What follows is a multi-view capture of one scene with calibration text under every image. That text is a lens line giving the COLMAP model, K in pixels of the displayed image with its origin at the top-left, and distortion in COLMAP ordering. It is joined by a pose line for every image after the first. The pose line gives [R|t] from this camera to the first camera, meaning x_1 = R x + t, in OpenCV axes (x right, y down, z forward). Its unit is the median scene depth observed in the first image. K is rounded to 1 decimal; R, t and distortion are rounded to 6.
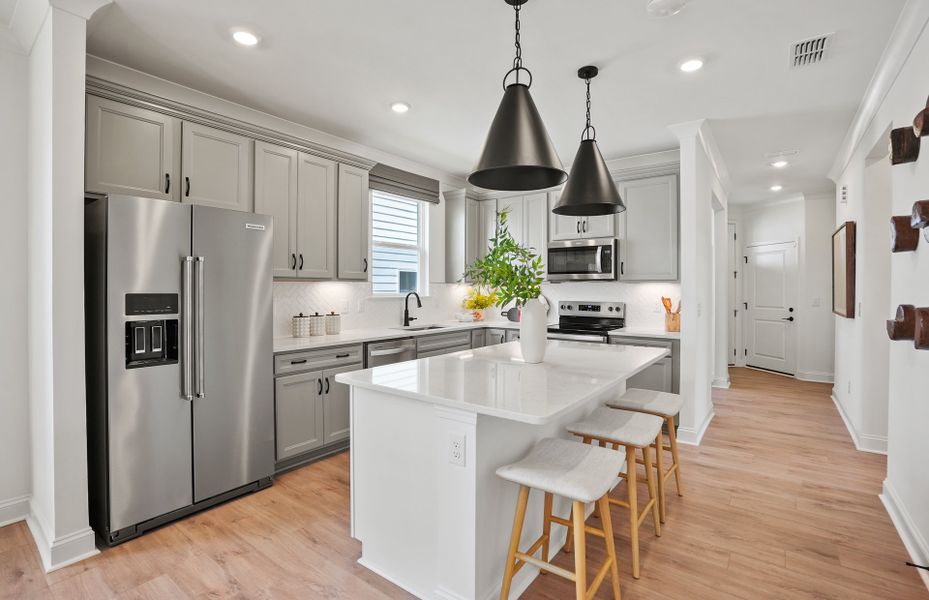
lens RADIAL K [[437.0, 0, 461.2], [0, 437.0, 288.6], [0, 0, 1]] dist [-0.055359, 0.021613]
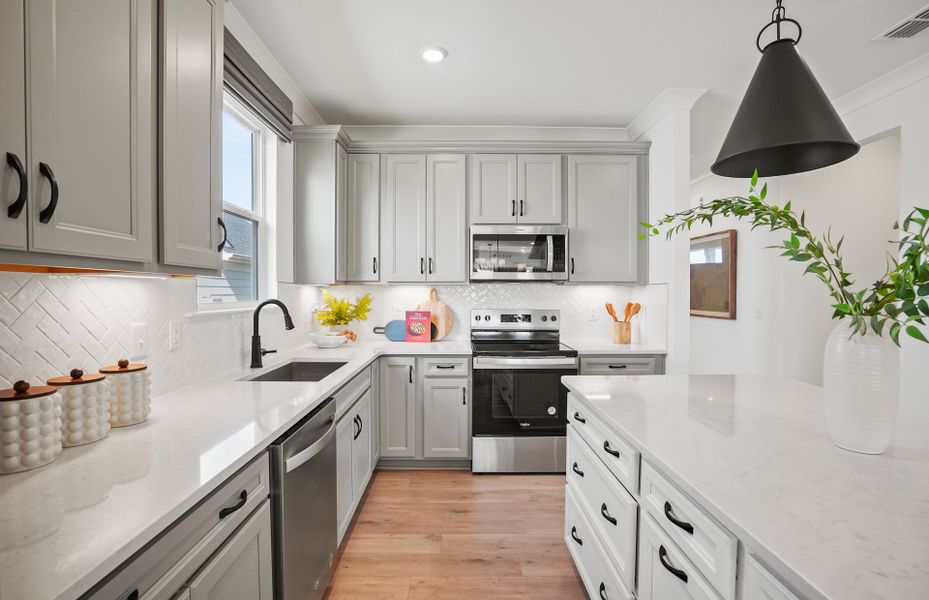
lens RADIAL K [[432.6, 0, 464.5], [0, 432.6, 300.0], [0, 0, 1]] dist [-0.051295, 0.021201]
pose [[0.794649, -0.012338, 0.606944, -0.301092], [0.000807, 0.999814, 0.019267, -0.001680], [-0.607069, -0.014821, 0.794511, 0.601922]]
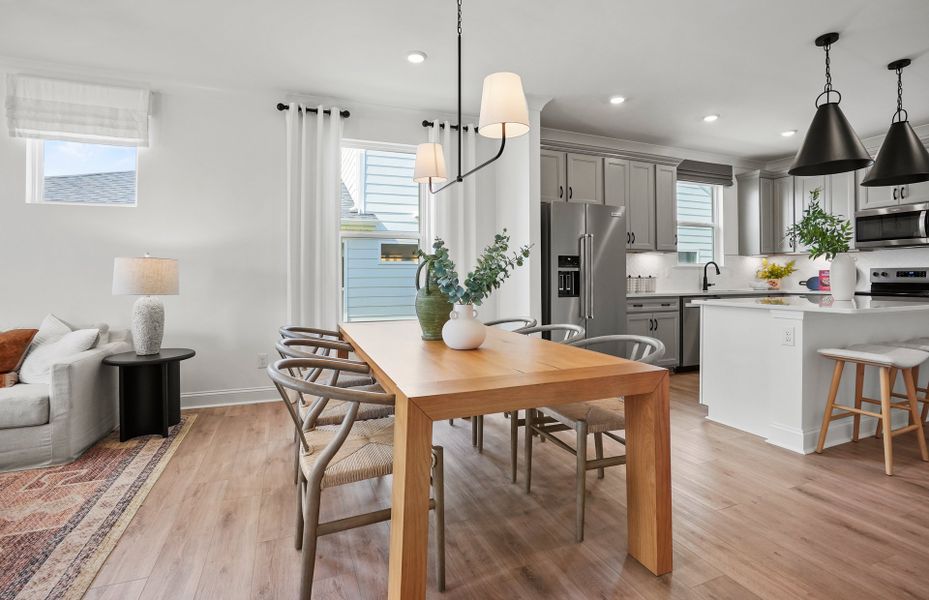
lens RADIAL K [[438.2, 0, 459.1], [0, 438.2, 276.8], [0, 0, 1]] dist [-0.055773, 0.020145]
pose [[0.849687, -0.006586, -0.527247, -0.097173], [0.005905, 0.999978, -0.002974, 0.061626], [0.527255, -0.000586, 0.849707, -0.472699]]
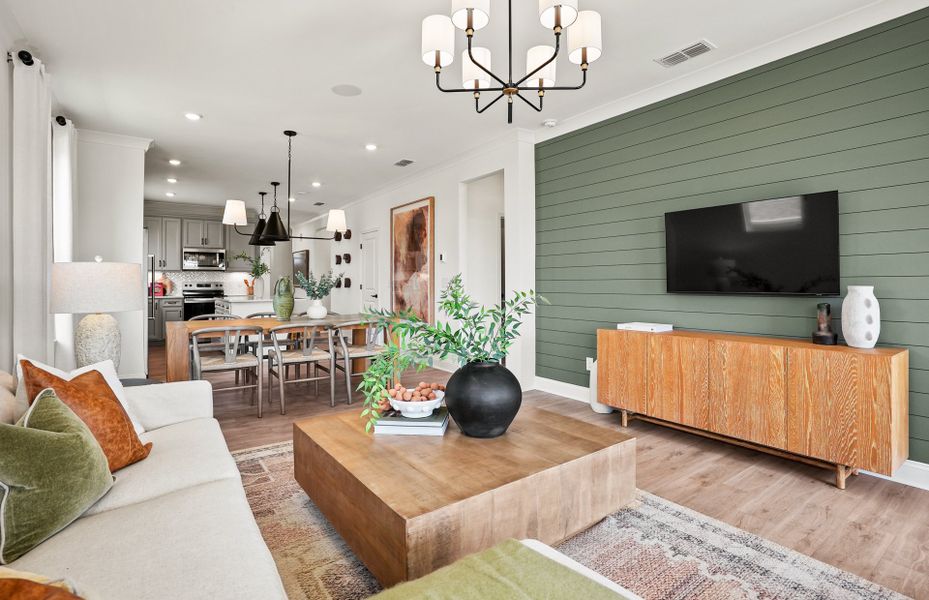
lens RADIAL K [[438.2, 0, 459.1], [0, 438.2, 276.8], [0, 0, 1]] dist [-0.055773, 0.020145]
pose [[0.308308, 0.011723, 0.951214, -1.449462], [0.005160, 0.999889, -0.013996, 0.050989], [-0.951273, 0.009223, 0.308213, -0.772397]]
